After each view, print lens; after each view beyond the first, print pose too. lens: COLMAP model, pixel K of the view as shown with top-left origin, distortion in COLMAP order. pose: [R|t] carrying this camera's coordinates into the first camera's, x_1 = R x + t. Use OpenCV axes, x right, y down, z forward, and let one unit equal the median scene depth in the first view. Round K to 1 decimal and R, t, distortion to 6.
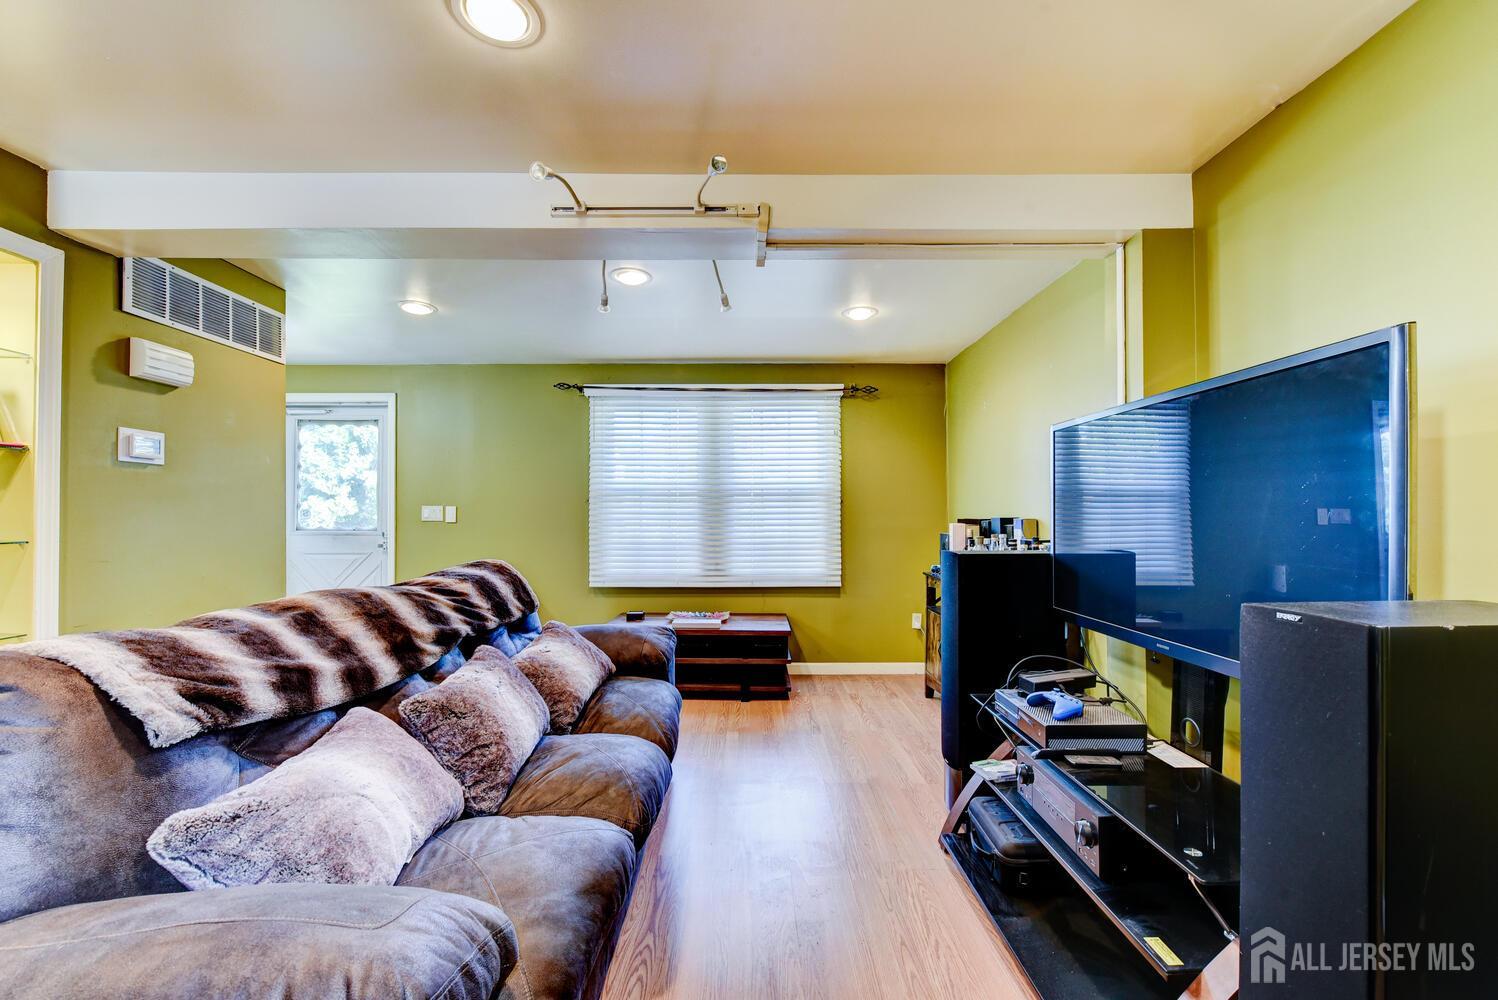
lens RADIAL K [[605.5, 0, 753.4], [0, 605.5, 521.2], [0, 0, 1]] dist [-0.000605, -0.002221]
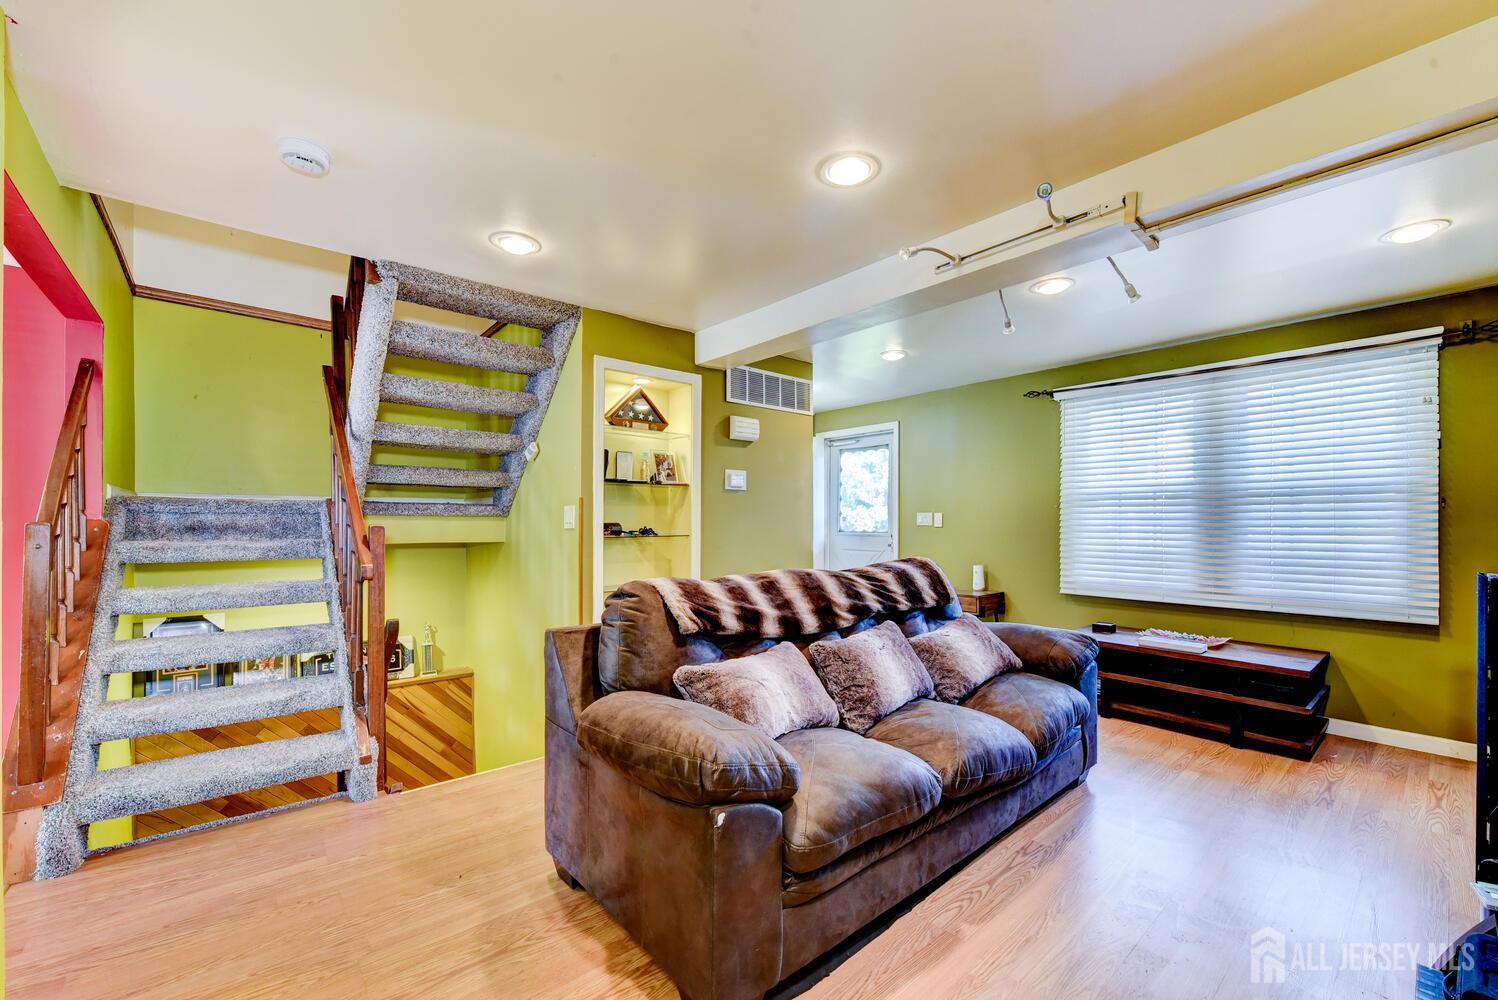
lens RADIAL K [[605.5, 0, 735.2], [0, 605.5, 537.9], [0, 0, 1]] dist [-0.000605, -0.002221]
pose [[0.632181, 0.021623, -0.774519, 0.299096], [-0.006740, 0.999726, 0.022409, -0.000212], [0.774791, -0.008947, 0.632154, -0.068372]]
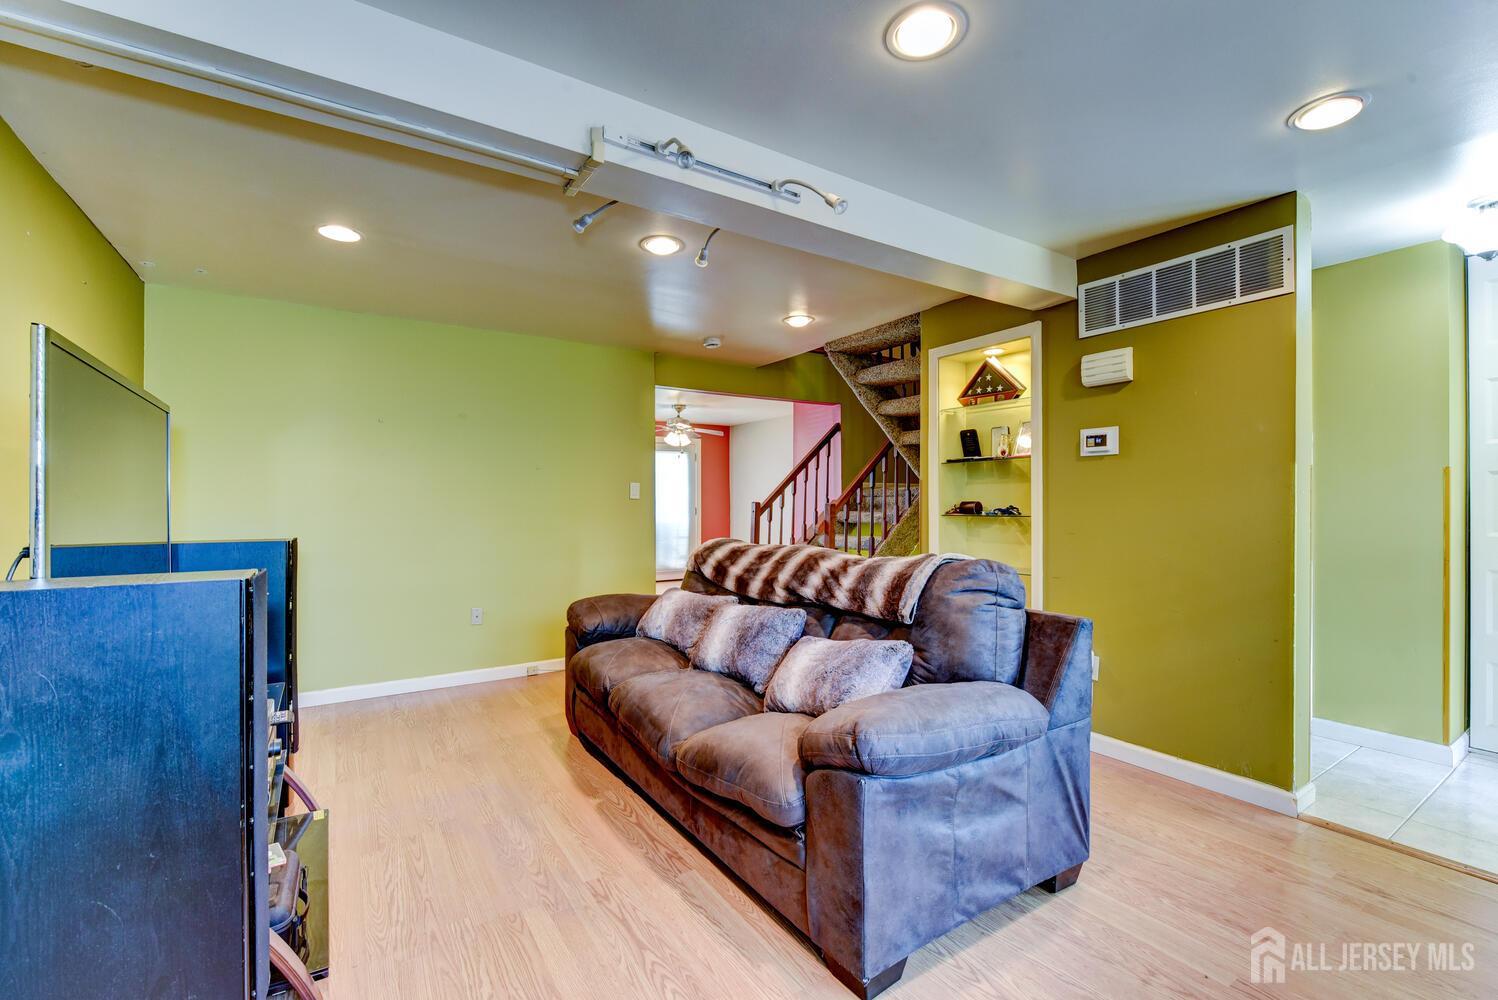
lens RADIAL K [[636.4, 0, 760.0], [0, 636.4, 507.9], [0, 0, 1]] dist [0.006860, -0.001262]
pose [[-0.837207, 0.012227, -0.546749, 0.260597], [0.004329, 0.999867, 0.015731, -0.013384], [0.546869, 0.010804, -0.837149, 1.703155]]
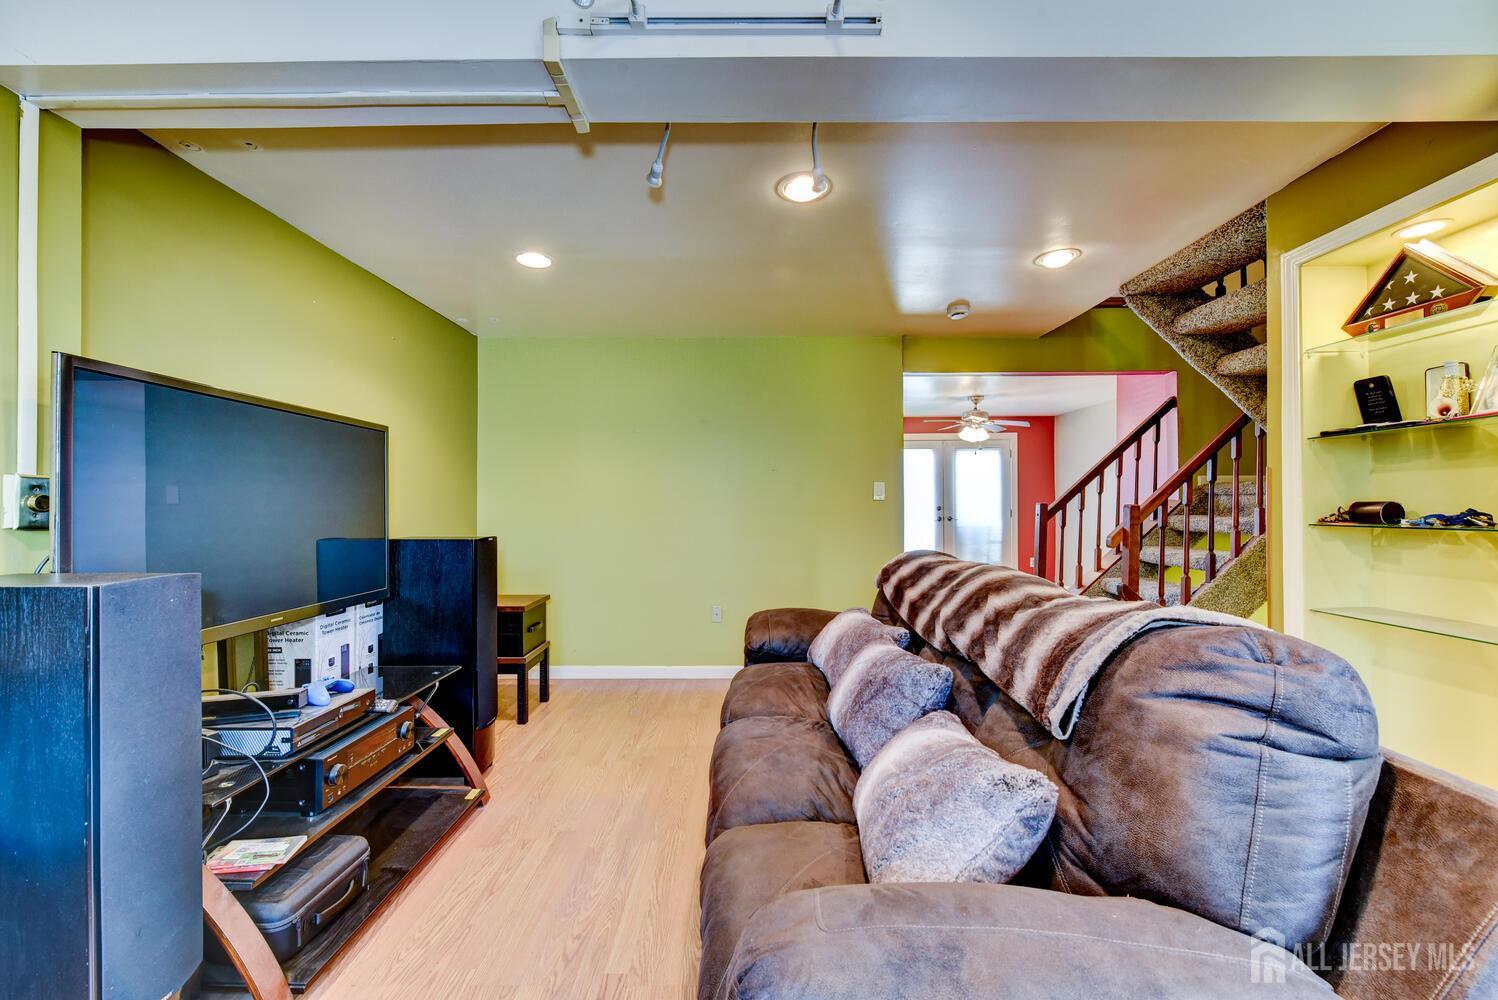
lens RADIAL K [[605.5, 0, 743.4], [0, 605.5, 503.1], [0, 0, 1]] dist [-0.000605, -0.002221]
pose [[-0.999957, 0.009242, -0.000073, -0.151831], [0.009241, 0.999956, 0.001677, -0.010029], [0.000089, 0.001677, -0.999999, 1.519568]]
